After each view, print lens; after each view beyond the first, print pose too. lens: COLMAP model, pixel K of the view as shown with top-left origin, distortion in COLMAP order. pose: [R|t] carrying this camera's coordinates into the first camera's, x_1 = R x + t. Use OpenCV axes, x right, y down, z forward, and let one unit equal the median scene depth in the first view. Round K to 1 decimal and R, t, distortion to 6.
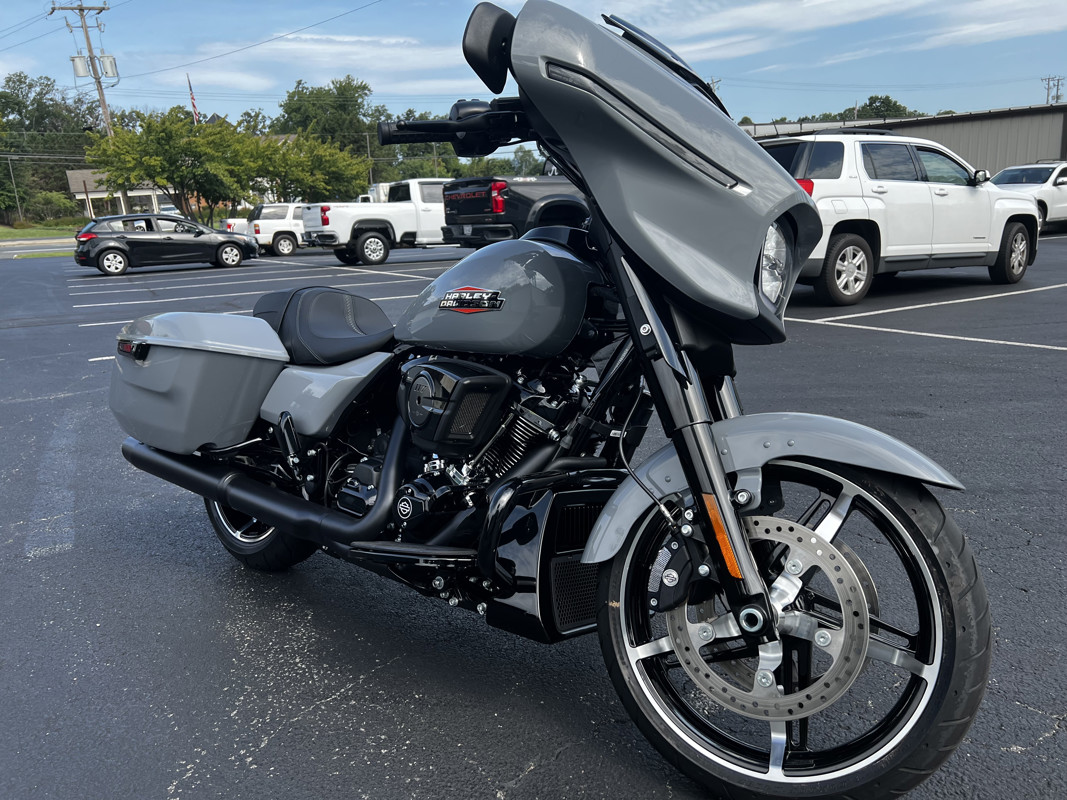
lens RADIAL K [[813.5, 0, 535.8], [0, 813.5, 398.9], [0, 0, 1]] dist [0.043421, -0.047675]
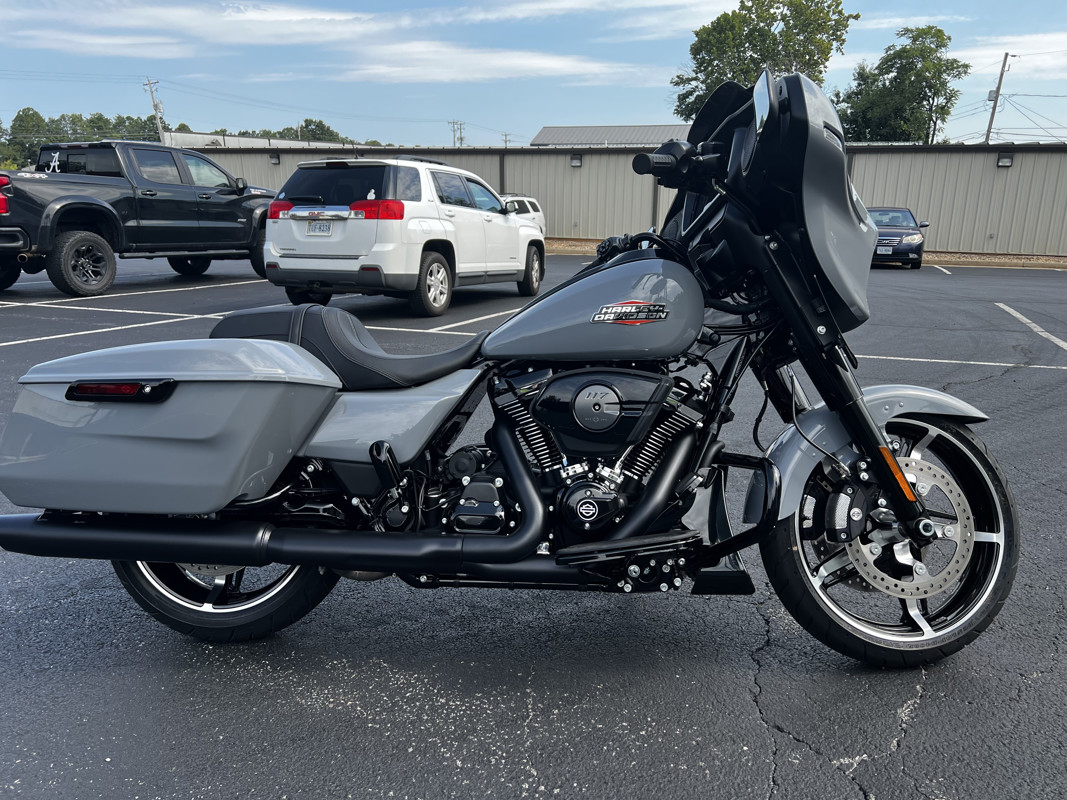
lens RADIAL K [[813.5, 0, 535.8], [0, 813.5, 398.9], [0, 0, 1]] dist [0.043421, -0.047675]
pose [[0.787136, -0.088551, 0.610390, -0.199376], [0.098570, 0.994981, 0.017232, -0.008296], [-0.608852, 0.046602, 0.791914, 0.047017]]
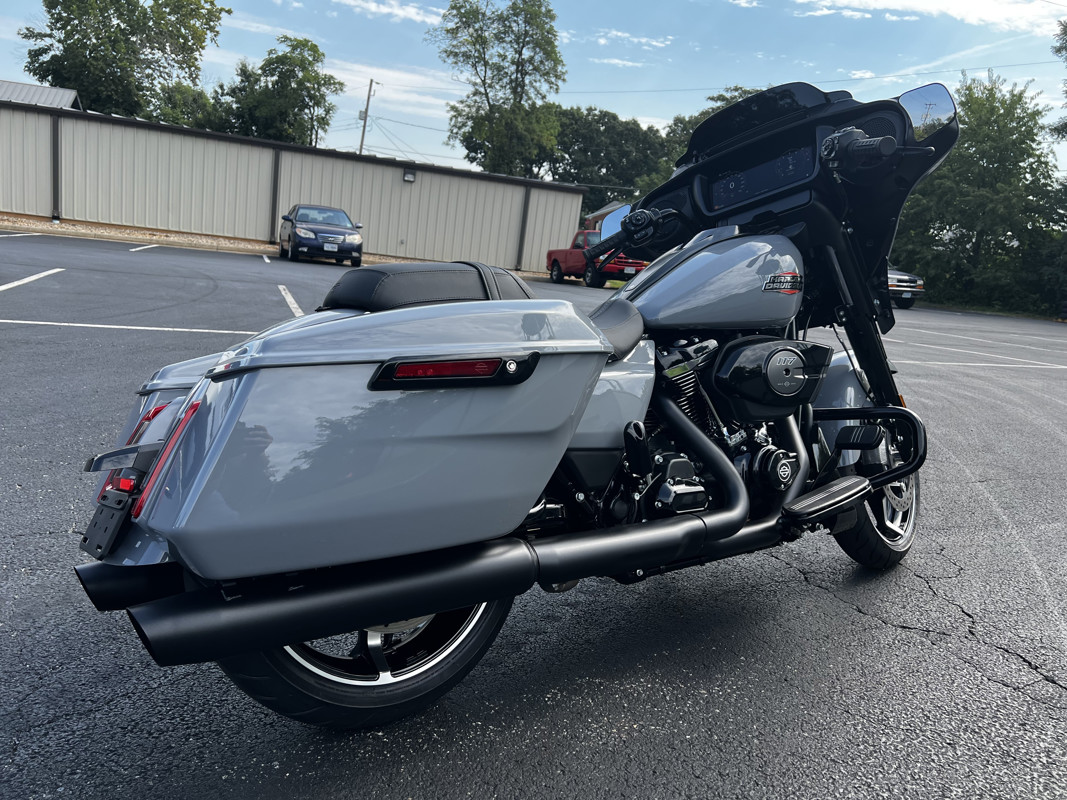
lens RADIAL K [[813.5, 0, 535.8], [0, 813.5, 398.9], [0, 0, 1]] dist [0.043421, -0.047675]
pose [[0.171373, -0.125282, 0.977208, -0.306908], [0.118816, 0.987270, 0.105735, -0.028506], [-0.978015, 0.097988, 0.184077, 0.265935]]
